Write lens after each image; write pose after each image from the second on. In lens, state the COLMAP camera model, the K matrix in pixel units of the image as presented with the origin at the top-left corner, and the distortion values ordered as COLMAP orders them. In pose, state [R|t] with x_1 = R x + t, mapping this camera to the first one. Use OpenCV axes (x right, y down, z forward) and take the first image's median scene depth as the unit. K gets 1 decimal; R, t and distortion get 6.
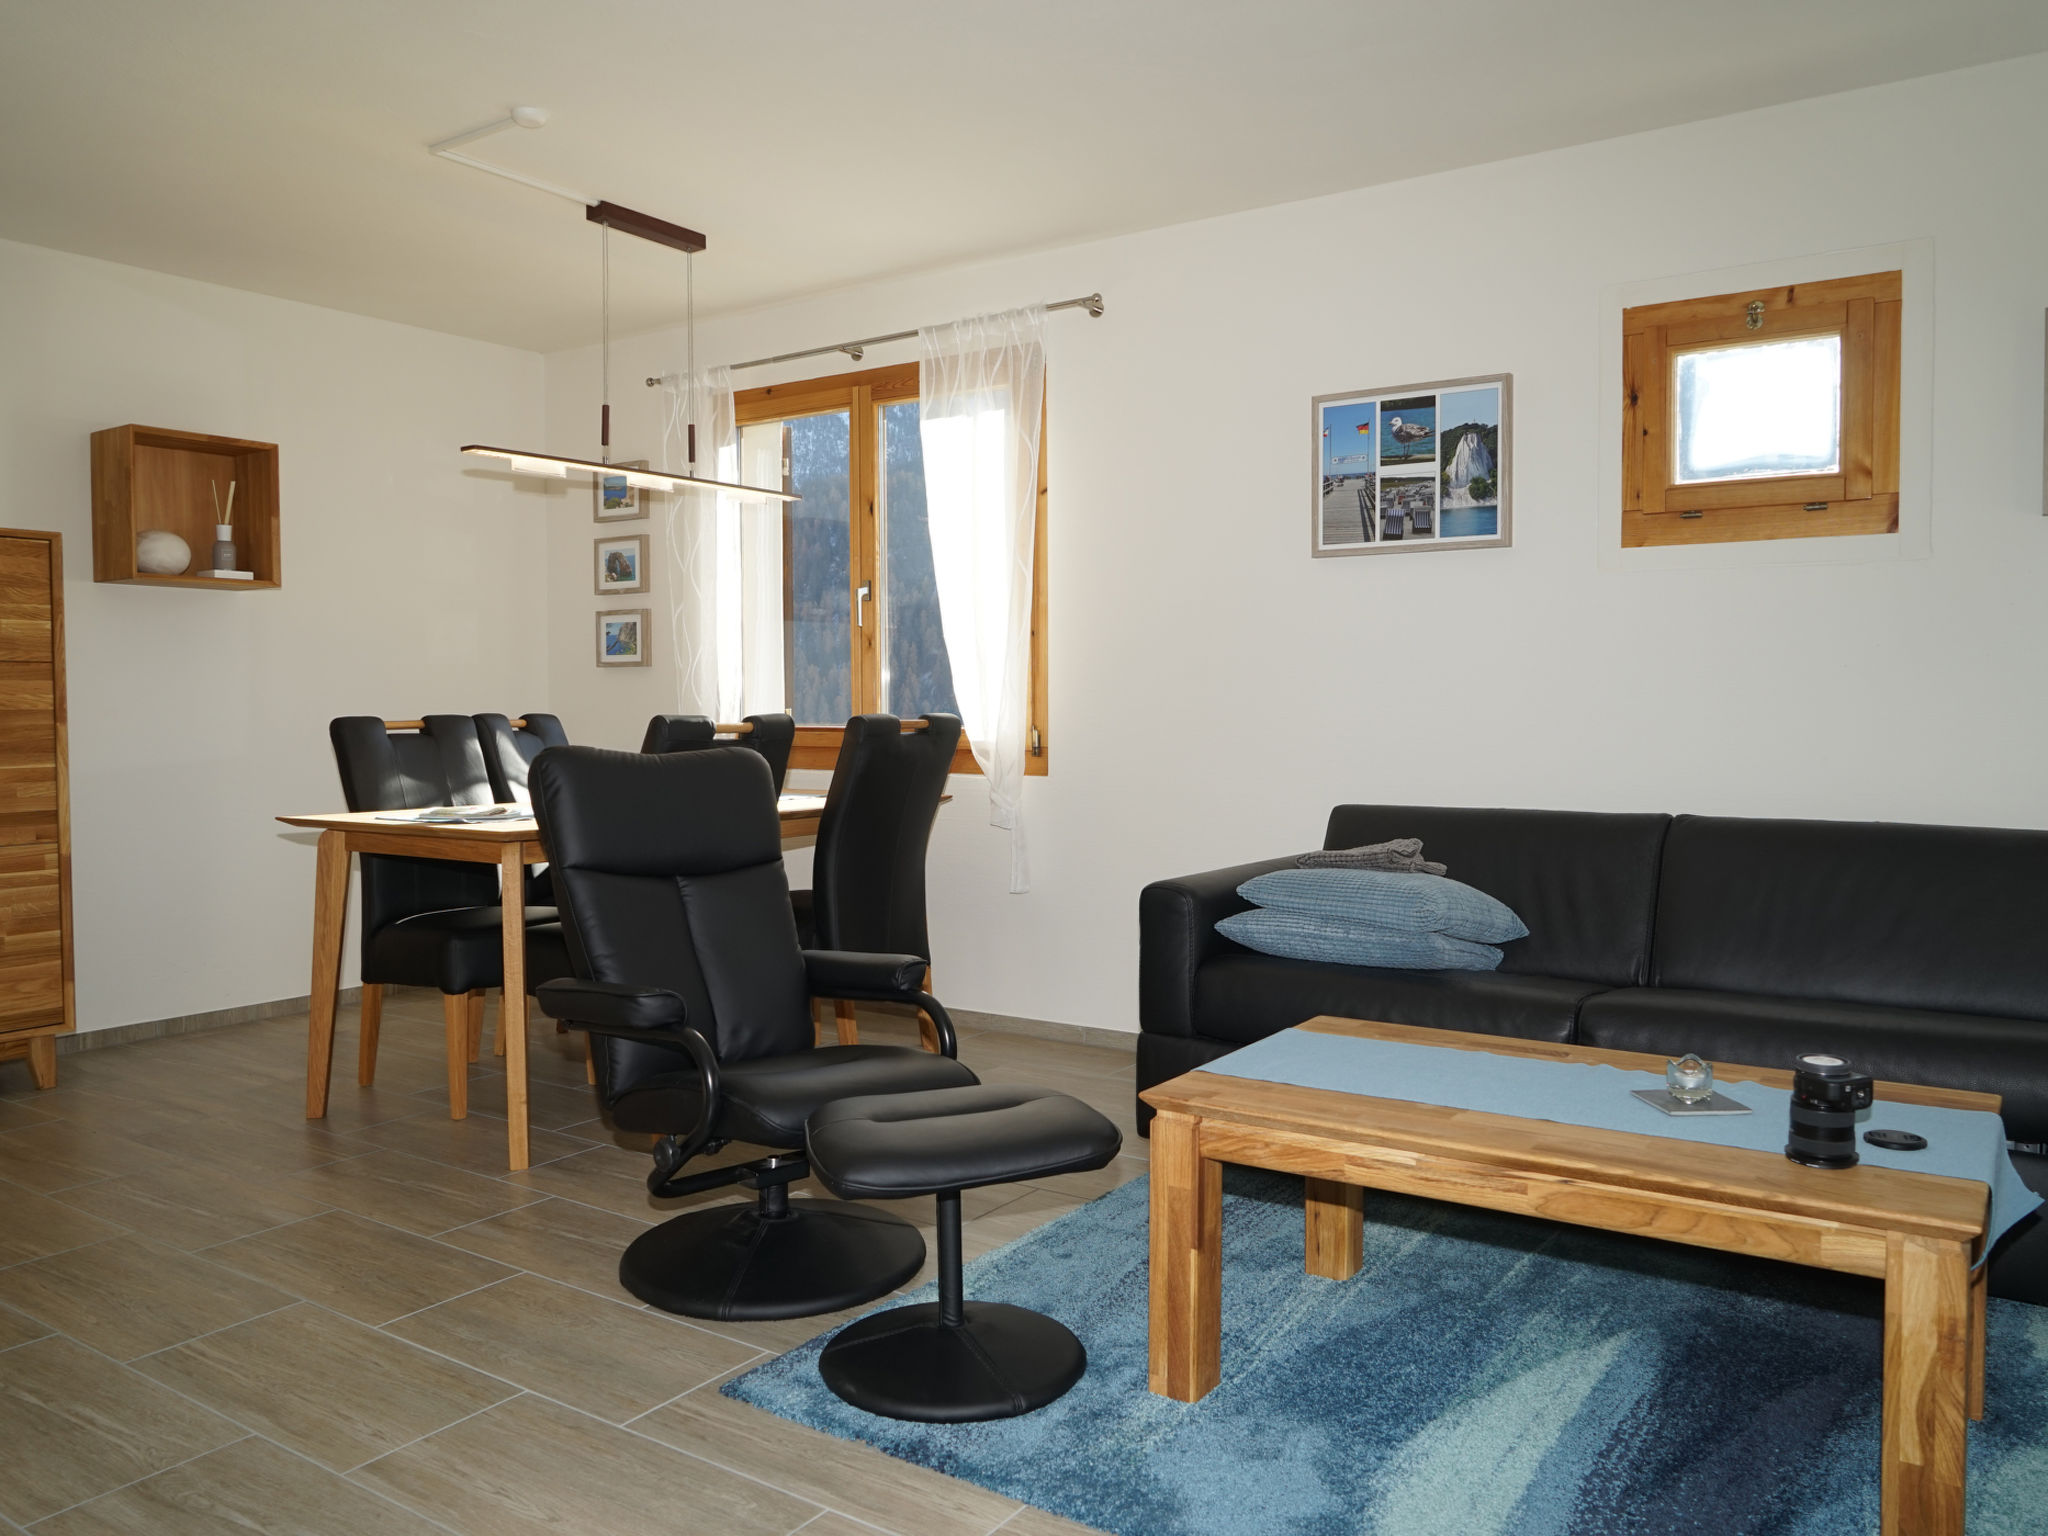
lens RADIAL K [[1535.1, 0, 1024.0], [0, 1535.1, 768.0], [0, 0, 1]] dist [-0.011026, 0.008183]
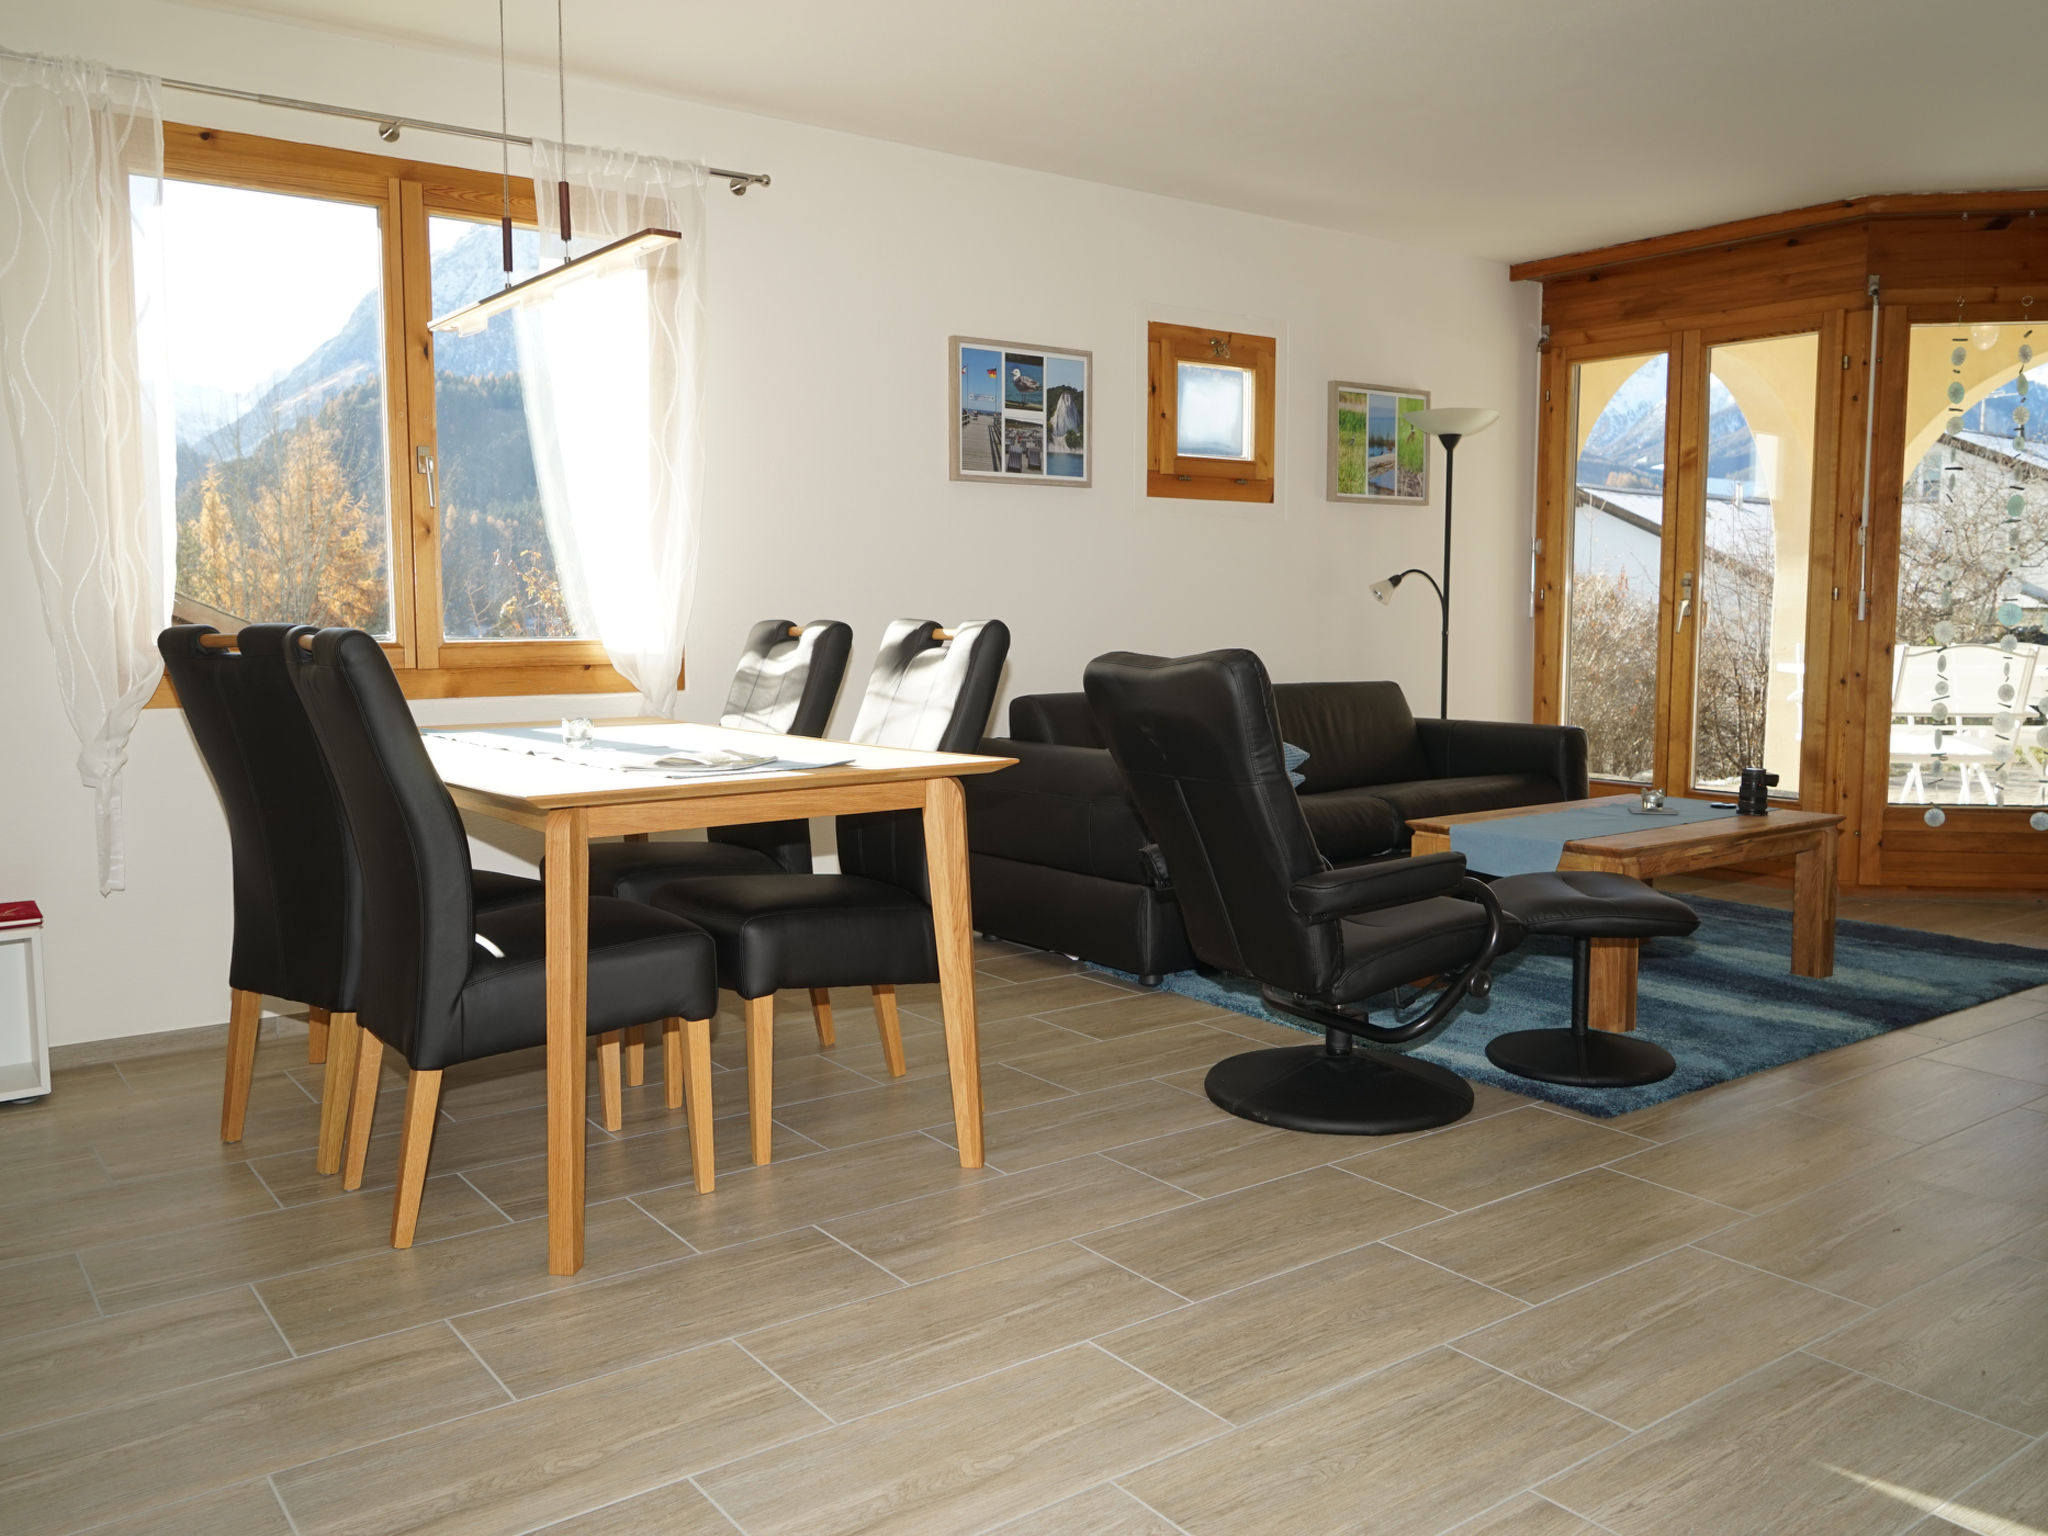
lens RADIAL K [[1623.2, 0, 1024.0], [0, 1623.2, 768.0], [0, 0, 1]] dist [0.011271, 0.004413]
pose [[0.329292, -0.091539, 0.939781, -0.981281], [0.042078, 0.995724, 0.082244, -0.023443], [-0.943290, 0.012462, 0.331735, 0.584629]]
